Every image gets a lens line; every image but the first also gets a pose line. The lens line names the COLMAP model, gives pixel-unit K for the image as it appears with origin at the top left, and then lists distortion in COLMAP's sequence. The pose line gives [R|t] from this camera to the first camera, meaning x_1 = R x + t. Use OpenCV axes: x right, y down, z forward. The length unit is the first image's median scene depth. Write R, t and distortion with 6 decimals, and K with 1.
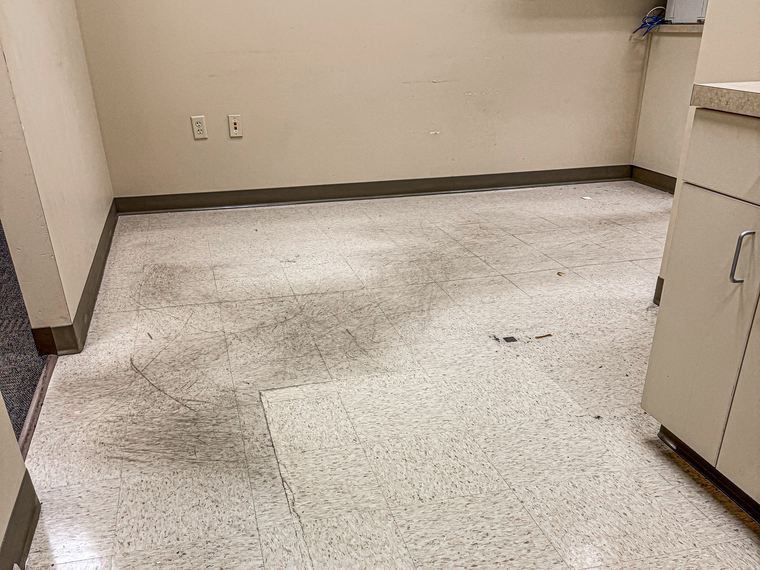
lens RADIAL K [[664.9, 0, 380.0], [0, 664.9, 285.0], [0, 0, 1]] dist [0.008297, -0.000238]
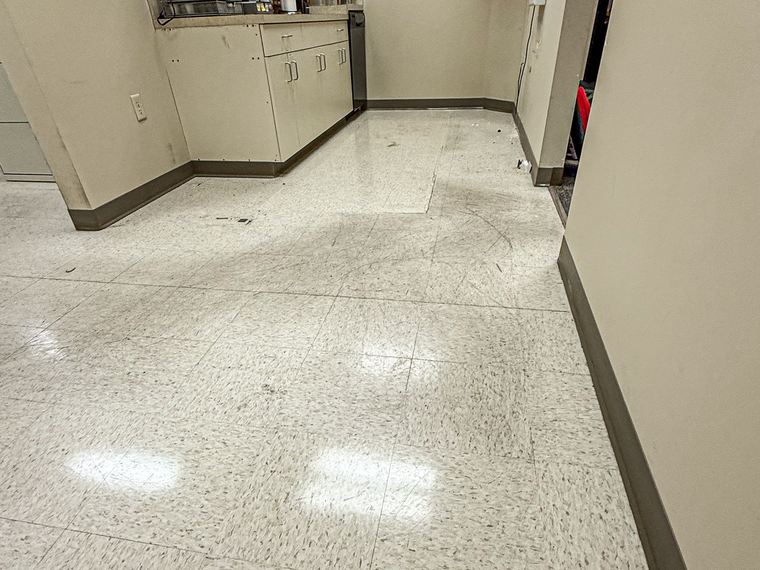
lens RADIAL K [[415.5, 0, 380.0], [0, 415.5, 285.0], [0, 0, 1]] dist [-0.034349, 0.000044]
pose [[-0.881587, -0.224750, 0.415081, -0.440821], [0.209050, 0.602519, 0.770239, -0.435824], [-0.423205, 0.765805, -0.484189, 1.366017]]
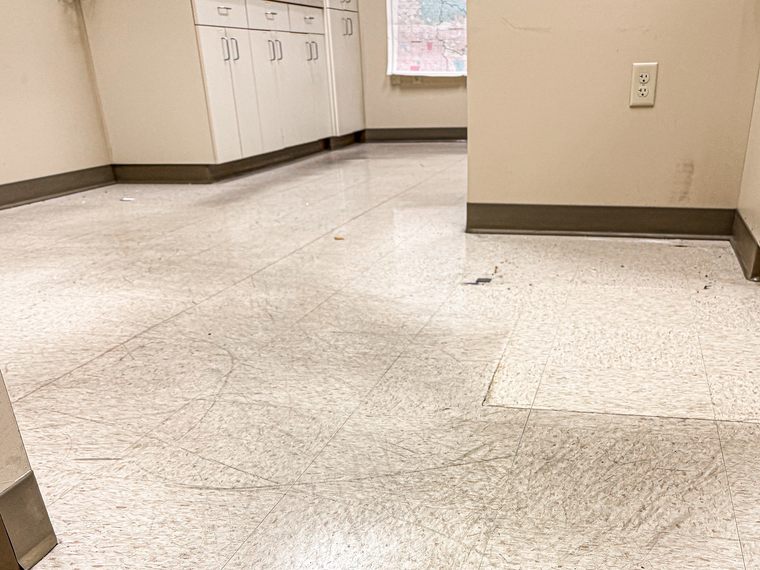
lens RADIAL K [[864.6, 0, 380.0], [0, 864.6, 285.0], [0, 0, 1]] dist [-0.060921, 0.010785]
pose [[0.513789, -0.214415, 0.830691, -0.623330], [0.327644, 0.943912, 0.040989, 0.014267], [-0.792887, 0.251111, 0.555223, 0.549425]]
